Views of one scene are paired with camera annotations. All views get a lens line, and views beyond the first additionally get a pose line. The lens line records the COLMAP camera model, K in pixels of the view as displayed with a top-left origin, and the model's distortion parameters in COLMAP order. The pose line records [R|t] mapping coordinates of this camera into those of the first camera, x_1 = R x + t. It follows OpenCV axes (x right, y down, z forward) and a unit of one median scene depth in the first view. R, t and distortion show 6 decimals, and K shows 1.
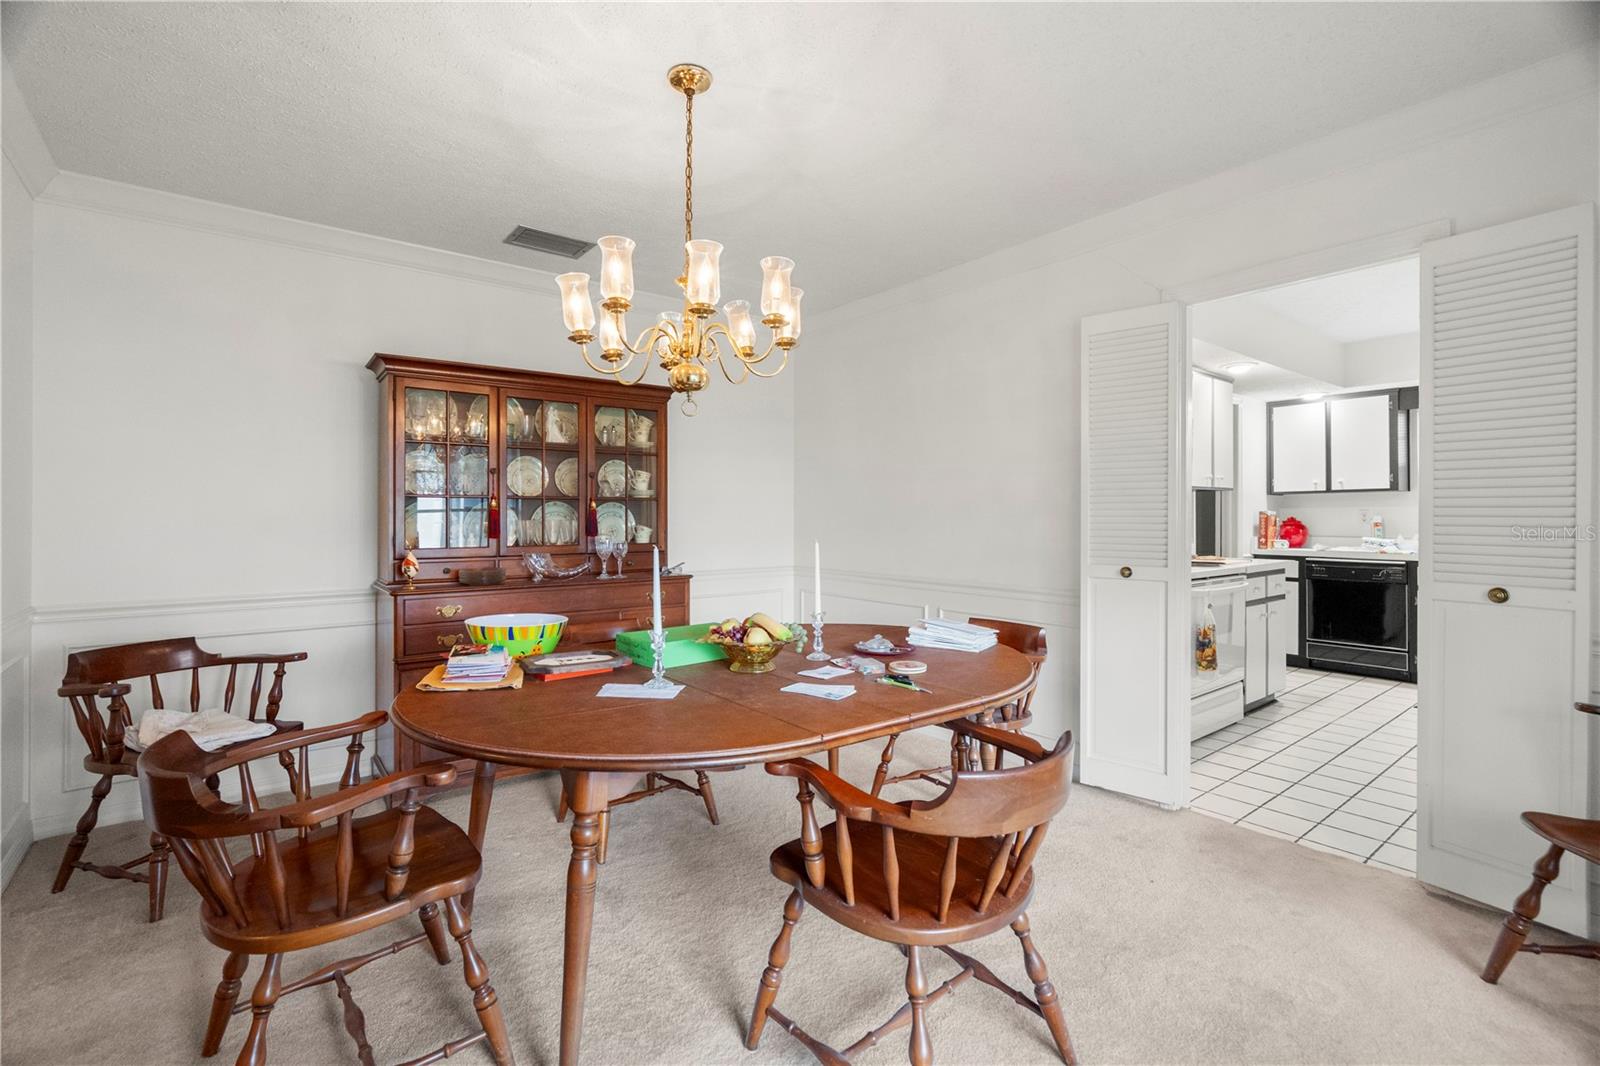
lens RADIAL K [[720.2, 0, 798.9], [0, 720.2, 514.6], [0, 0, 1]] dist [0.000331, 0.000553]
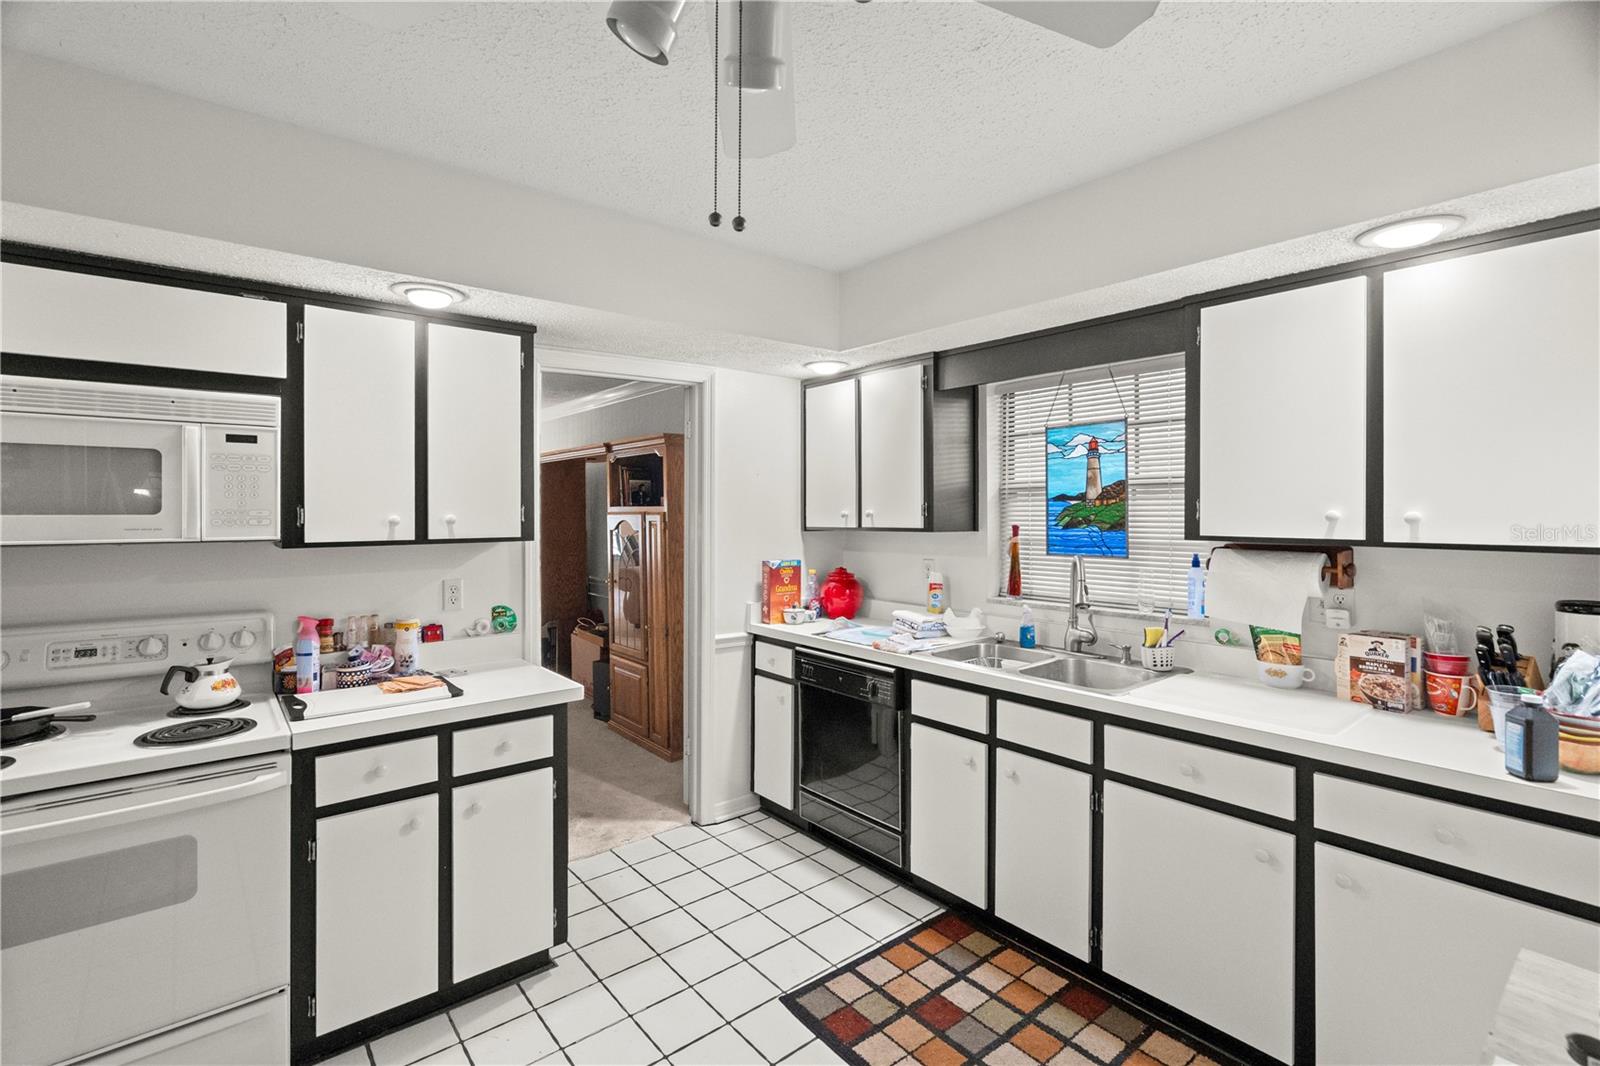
lens RADIAL K [[720.2, 0, 798.9], [0, 720.2, 514.6], [0, 0, 1]] dist [0.000331, 0.000553]
pose [[0.999754, 0.002605, 0.022006, 0.673188], [-0.002748, 0.999975, 0.006471, -0.047949], [-0.021988, -0.006530, 0.999737, 0.410688]]
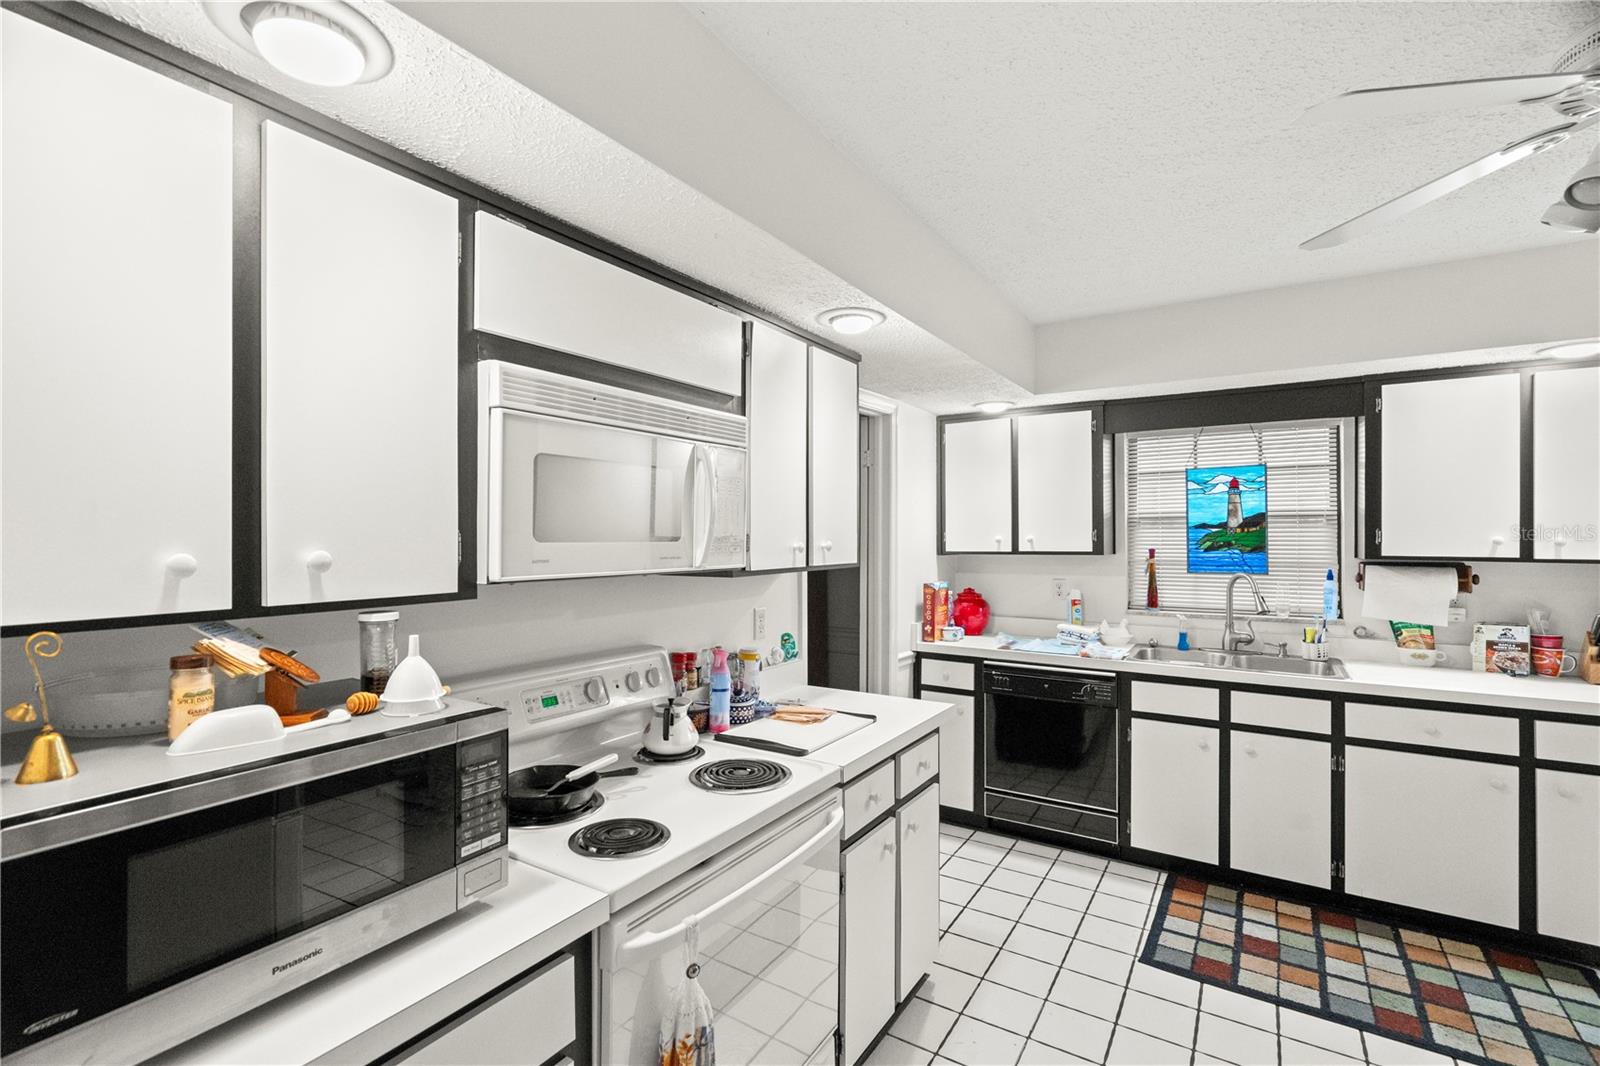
lens RADIAL K [[711.5, 0, 800.0], [0, 711.5, 533.0], [0, 0, 1]] dist [-0.000826, -0.000534]
pose [[0.946761, 0.002648, 0.321926, 0.338527], [-0.002042, 0.999995, -0.002220, -0.049012], [-0.321930, 0.001444, 0.946762, 0.445666]]
